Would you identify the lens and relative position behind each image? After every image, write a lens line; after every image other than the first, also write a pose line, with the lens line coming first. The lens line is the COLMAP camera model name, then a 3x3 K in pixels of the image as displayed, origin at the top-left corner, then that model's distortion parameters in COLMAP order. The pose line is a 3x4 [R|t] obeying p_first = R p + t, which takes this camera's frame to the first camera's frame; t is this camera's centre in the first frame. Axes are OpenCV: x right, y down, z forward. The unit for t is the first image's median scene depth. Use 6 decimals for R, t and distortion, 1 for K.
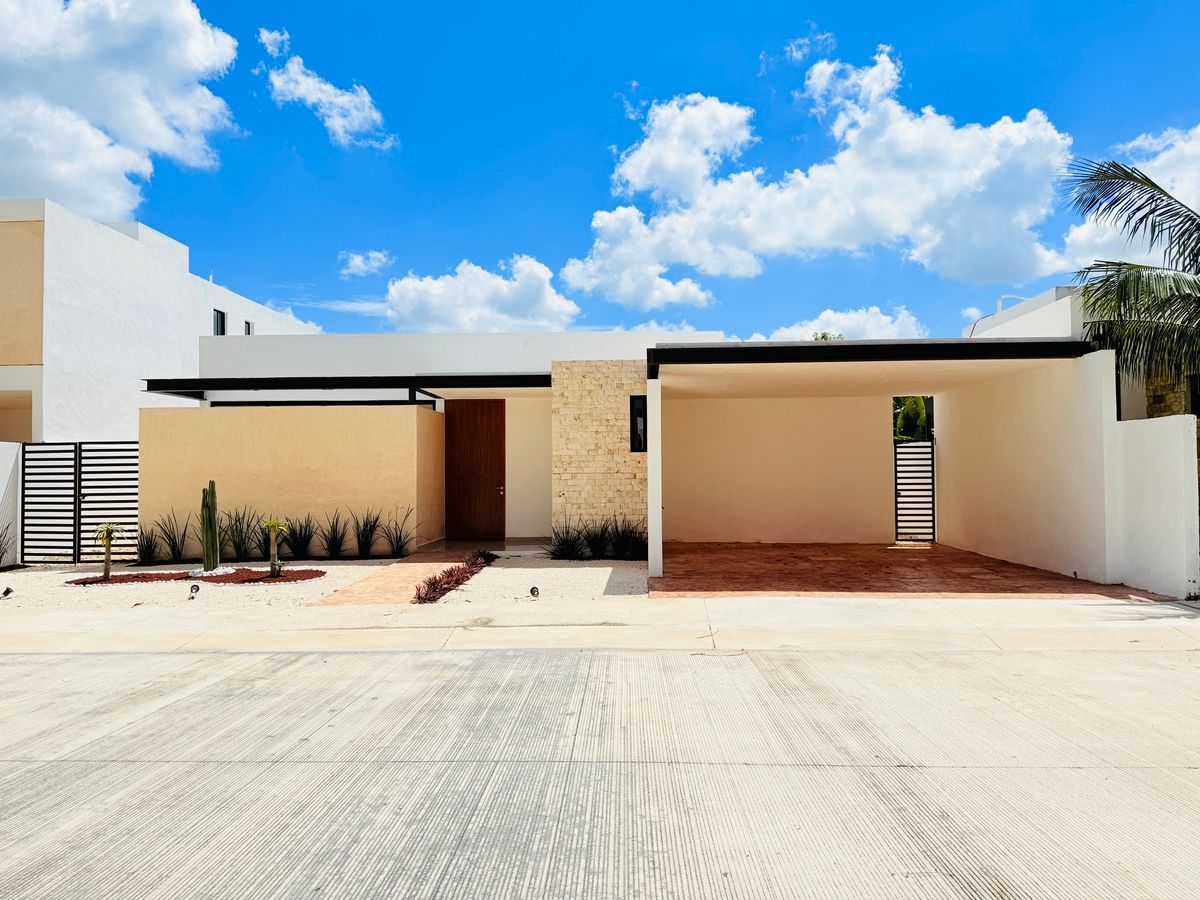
lens RADIAL K [[846.8, 0, 599.9], [0, 846.8, 466.3], [0, 0, 1]] dist [0.051058, 0.000740]
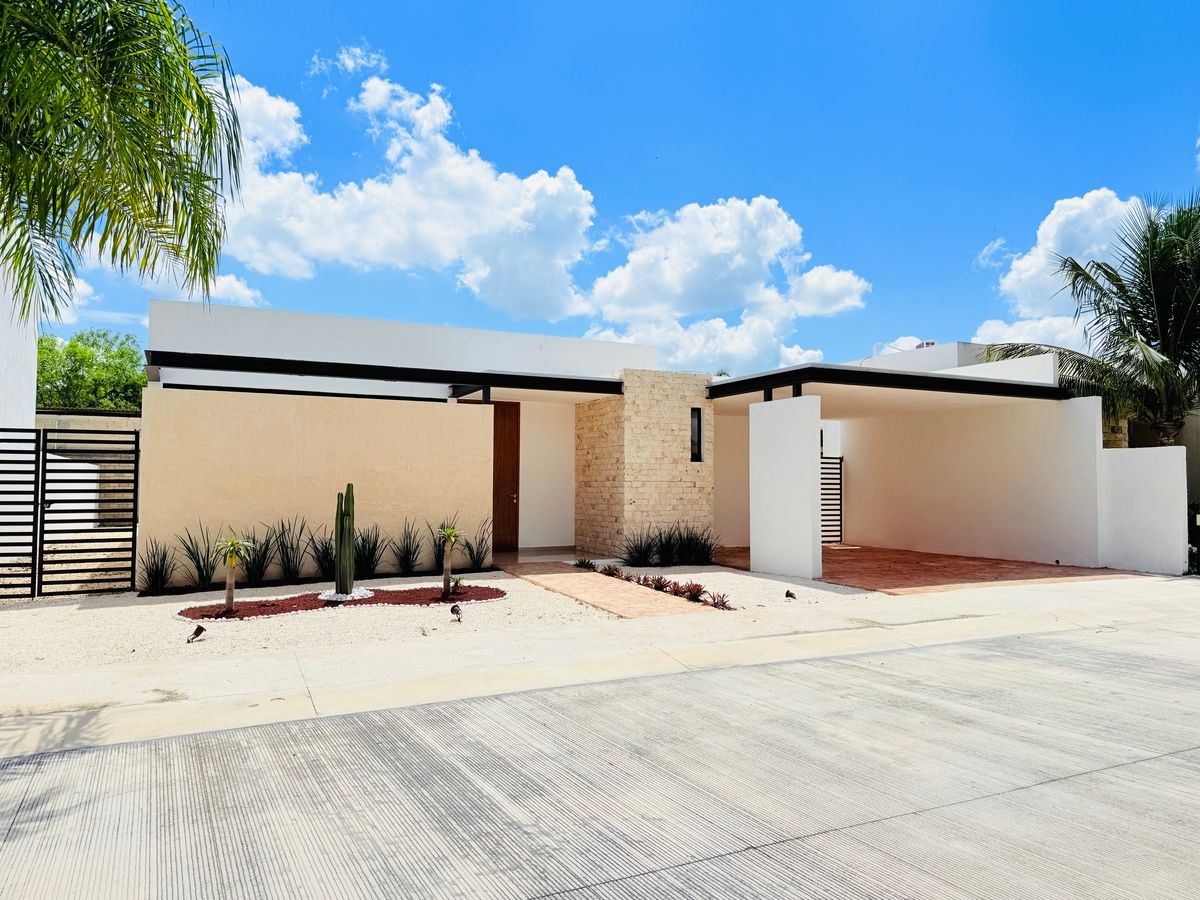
lens RADIAL K [[847.6, 0, 600.0], [0, 847.6, 450.0], [0, 0, 1]] dist [0.037526, 0.000032]
pose [[0.871895, 0.031976, 0.488648, -0.570622], [-0.015746, 0.999180, -0.037289, 0.009714], [-0.489439, 0.024817, 0.871684, 0.143290]]
